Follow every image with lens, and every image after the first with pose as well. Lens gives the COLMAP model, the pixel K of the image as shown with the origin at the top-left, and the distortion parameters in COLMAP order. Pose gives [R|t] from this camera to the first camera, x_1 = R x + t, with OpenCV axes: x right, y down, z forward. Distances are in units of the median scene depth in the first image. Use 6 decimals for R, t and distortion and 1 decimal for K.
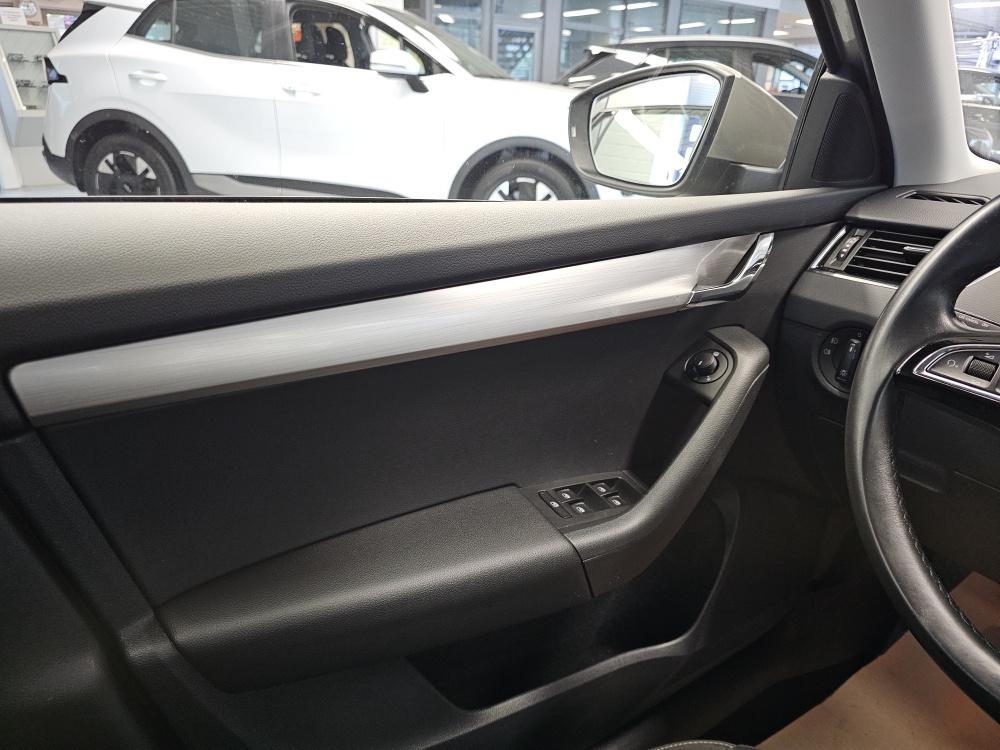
lens RADIAL K [[679.1, 0, 496.6], [0, 679.1, 373.1], [0, 0, 1]] dist [0.059261, -0.075034]
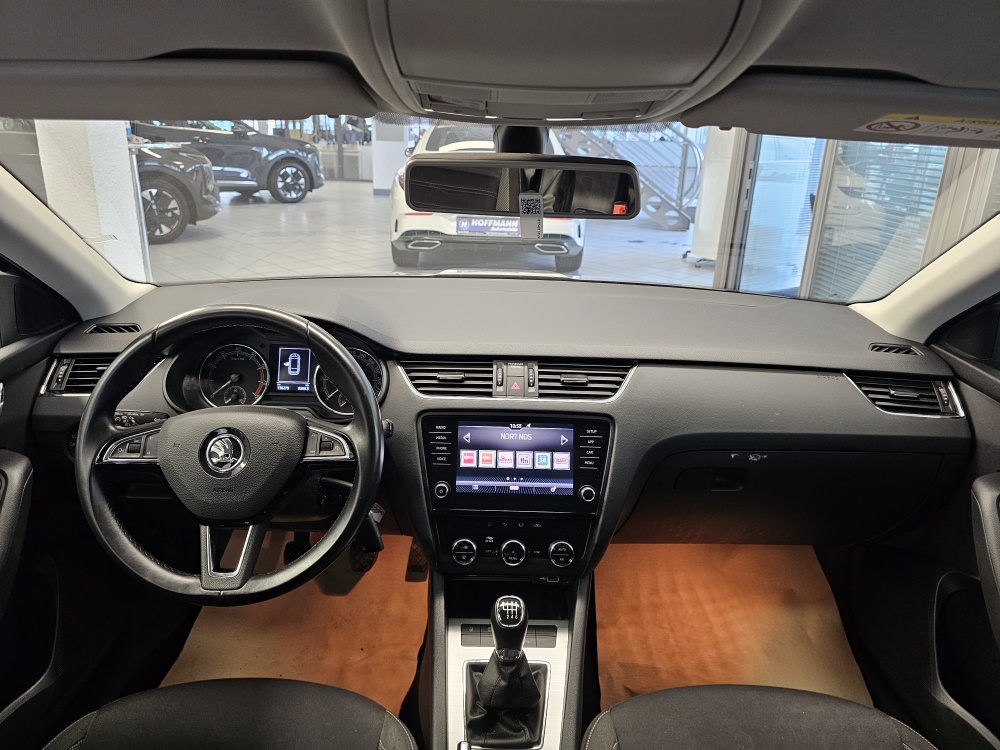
lens RADIAL K [[675.9, 0, 500.8], [0, 675.9, 357.4], [0, 0, 1]] dist [0.057606, -0.074453]
pose [[0.563750, -0.275554, 0.778625, -0.104484], [0.299412, 0.946765, 0.118274, -0.107549], [-0.769765, 0.166452, 0.616242, -0.682557]]
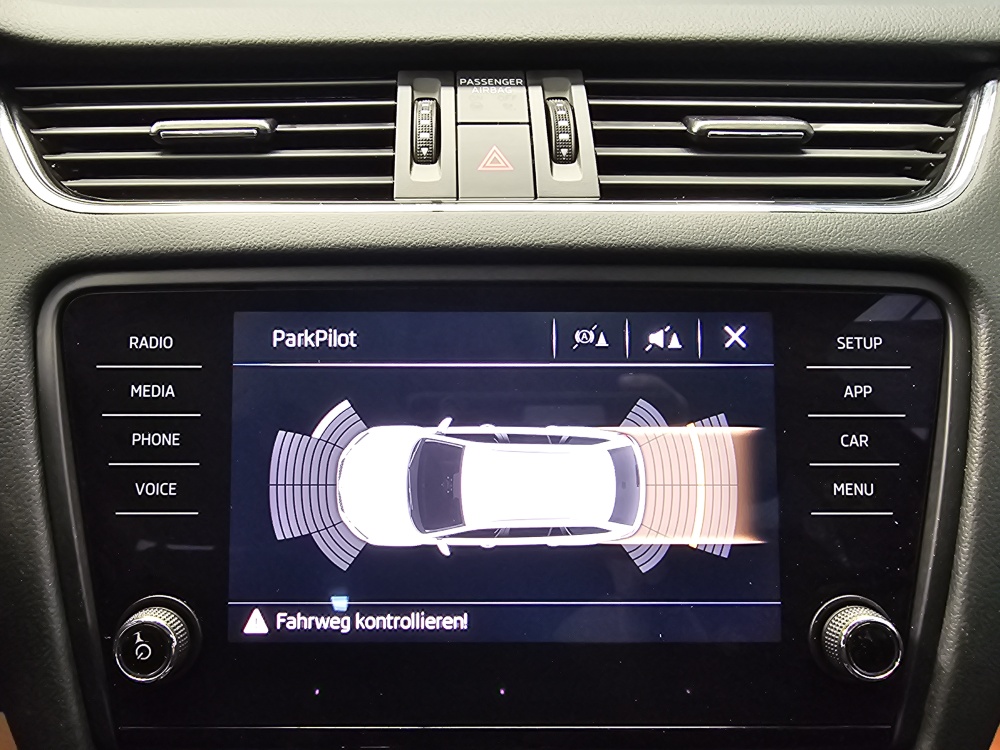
lens RADIAL K [[682.7, 0, 441.3], [0, 682.7, 367.2], [0, 0, 1]] dist [-0.000299, 0.000953]
pose [[0.571937, -0.329946, 0.751015, 0.775390], [0.327402, 0.931273, 0.159805, 0.180571], [-0.752127, 0.154485, 0.640655, 0.060570]]
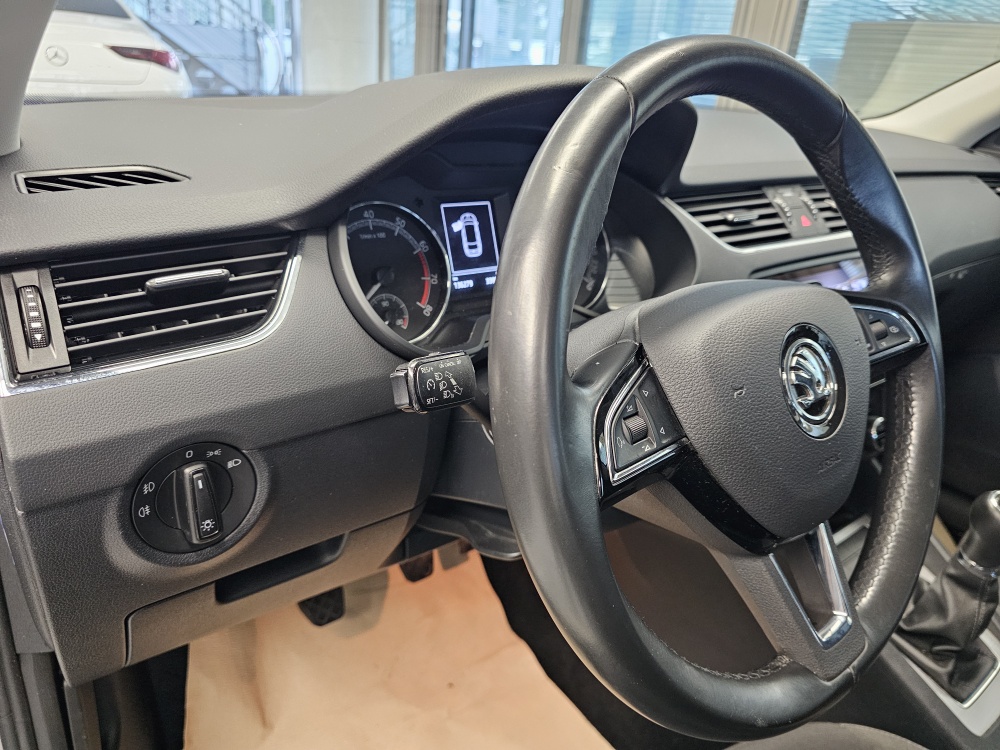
lens RADIAL K [[679.1, 0, 496.6], [0, 679.1, 373.1], [0, 0, 1]] dist [0.059261, -0.075034]
pose [[-0.040004, -0.448348, 0.892964, 0.059260], [0.302096, 0.846429, 0.438516, -0.265107], [-0.952438, 0.287303, 0.101584, 0.667770]]
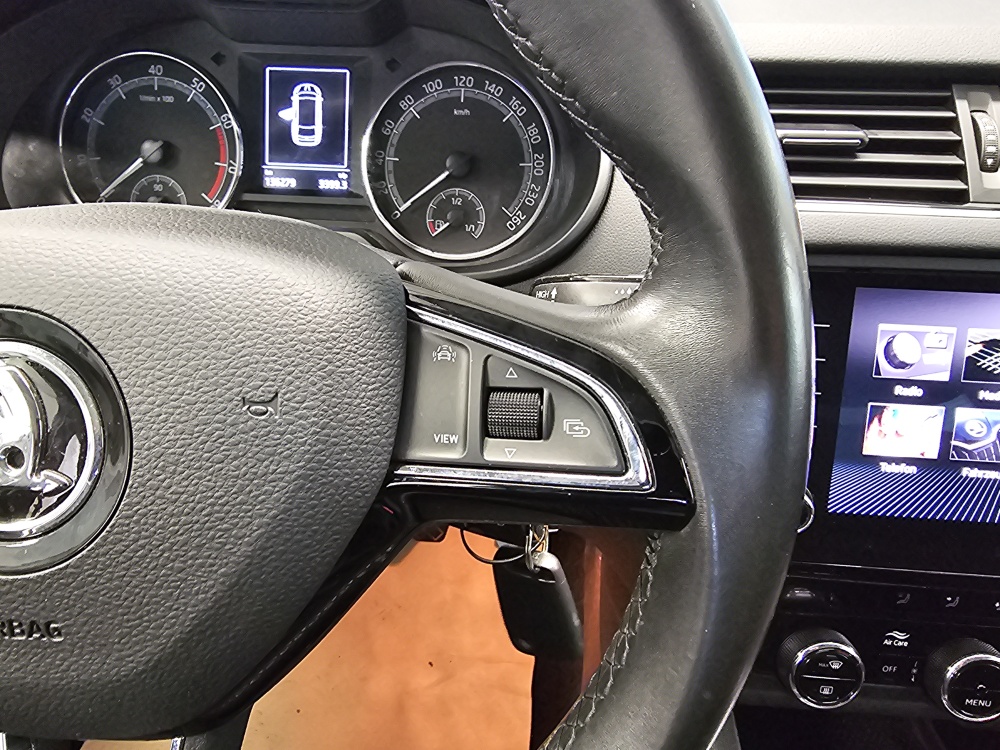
lens RADIAL K [[683.5, 0, 439.9], [0, 683.5, 378.7], [0, 0, 1]] dist [-0.002525, 0.002857]
pose [[0.630720, -0.435629, 0.642199, 0.482299], [0.294185, 0.900019, 0.321591, 0.003919], [-0.718086, -0.013908, 0.695815, 0.222803]]
